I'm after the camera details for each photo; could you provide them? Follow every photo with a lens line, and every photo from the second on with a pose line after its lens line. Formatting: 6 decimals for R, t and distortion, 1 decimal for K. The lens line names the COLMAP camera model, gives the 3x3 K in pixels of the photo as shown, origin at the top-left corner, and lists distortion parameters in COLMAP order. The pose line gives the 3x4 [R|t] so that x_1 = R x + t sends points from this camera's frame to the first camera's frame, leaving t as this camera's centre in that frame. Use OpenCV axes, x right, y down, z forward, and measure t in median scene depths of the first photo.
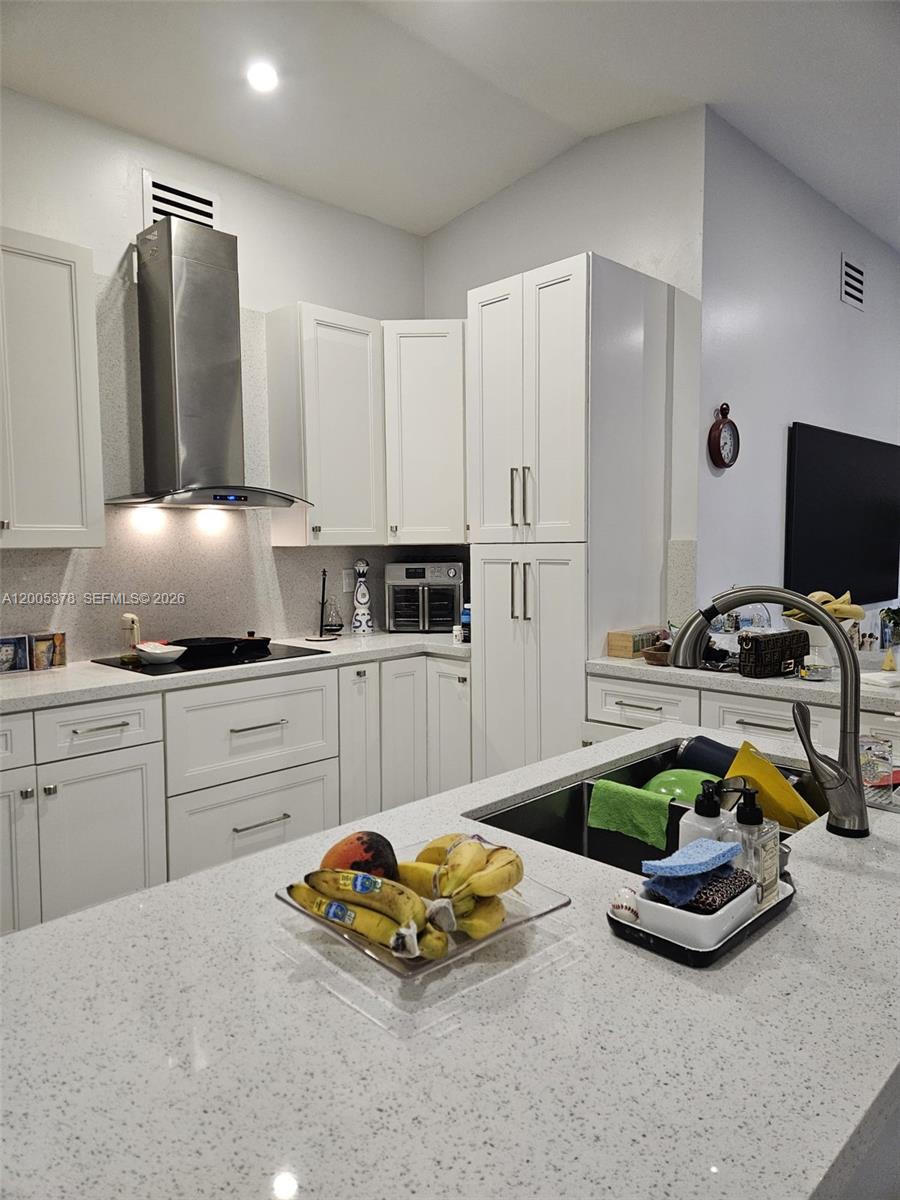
lens RADIAL K [[801.8, 0, 438.6], [0, 801.8, 599.9], [0, 0, 1]] dist [0.063515, -0.047099]
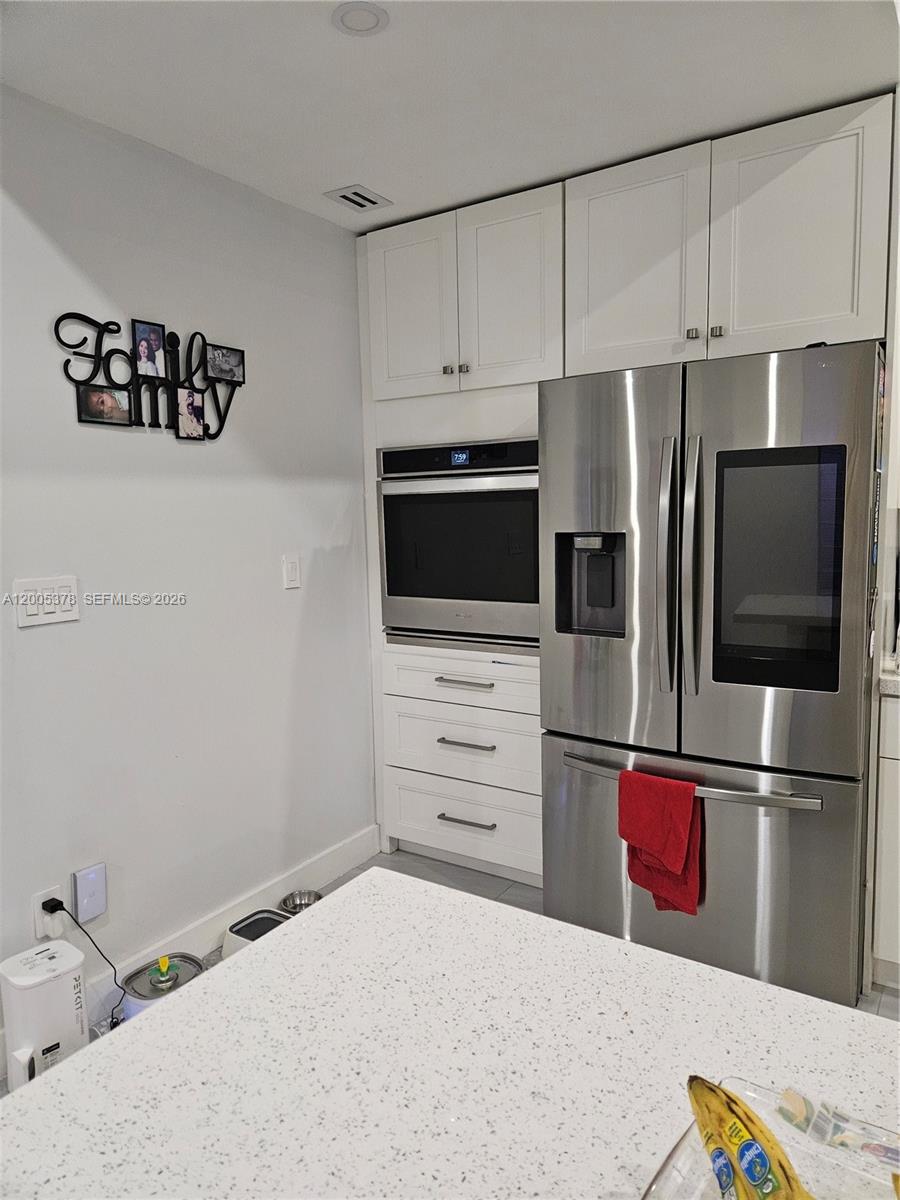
lens RADIAL K [[806.4, 0, 446.2], [0, 806.4, 595.3], [0, 0, 1]] dist [0.063045, -0.051473]
pose [[0.200681, 0.111975, -0.973236, 0.101854], [-0.050935, 0.993295, 0.103780, -0.021919], [0.978332, 0.028745, 0.205039, 0.187995]]
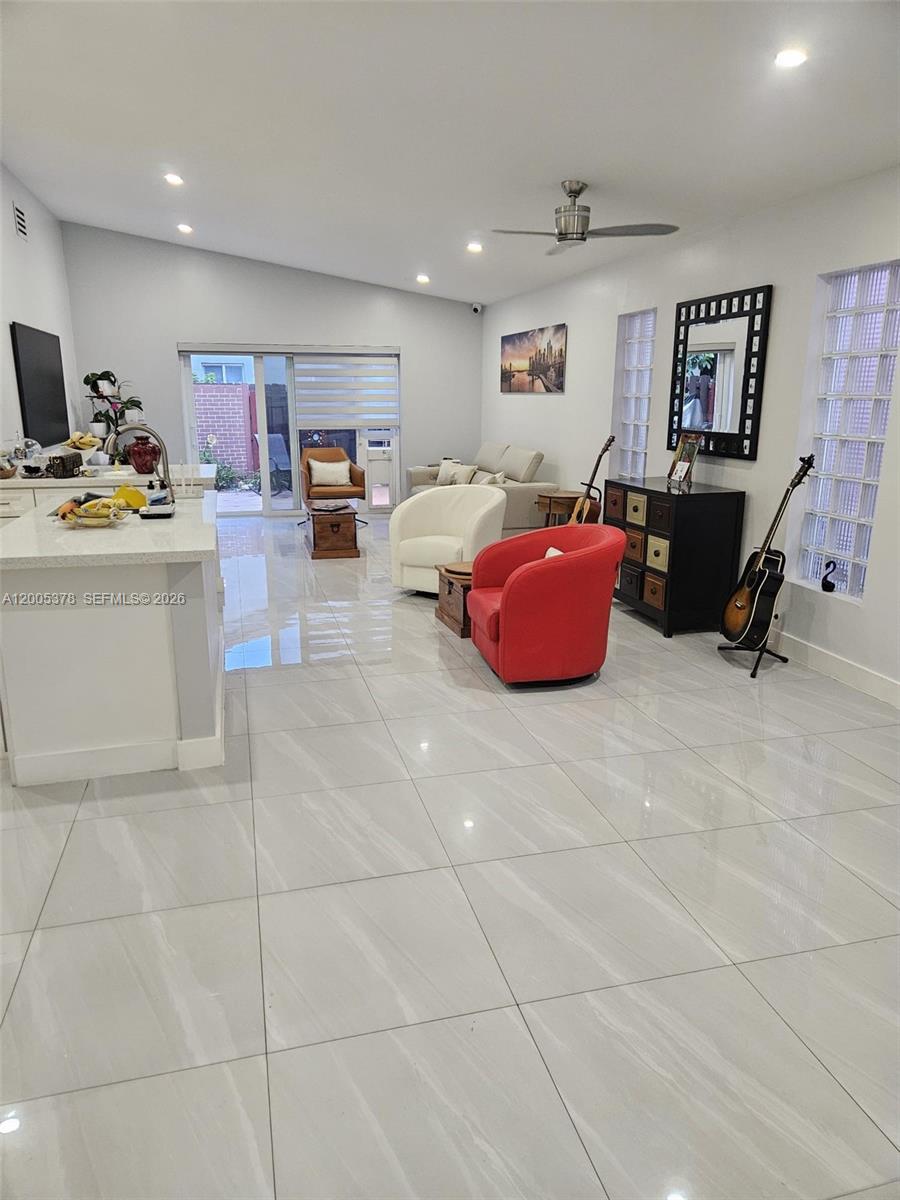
lens RADIAL K [[801.8, 0, 447.0], [0, 801.8, 591.4], [0, 0, 1]] dist [0.063515, -0.047099]
pose [[0.497740, -0.196239, 0.844834, -0.667896], [0.052596, 0.979104, 0.196440, 0.023141], [-0.865730, -0.053341, 0.497660, -0.601517]]
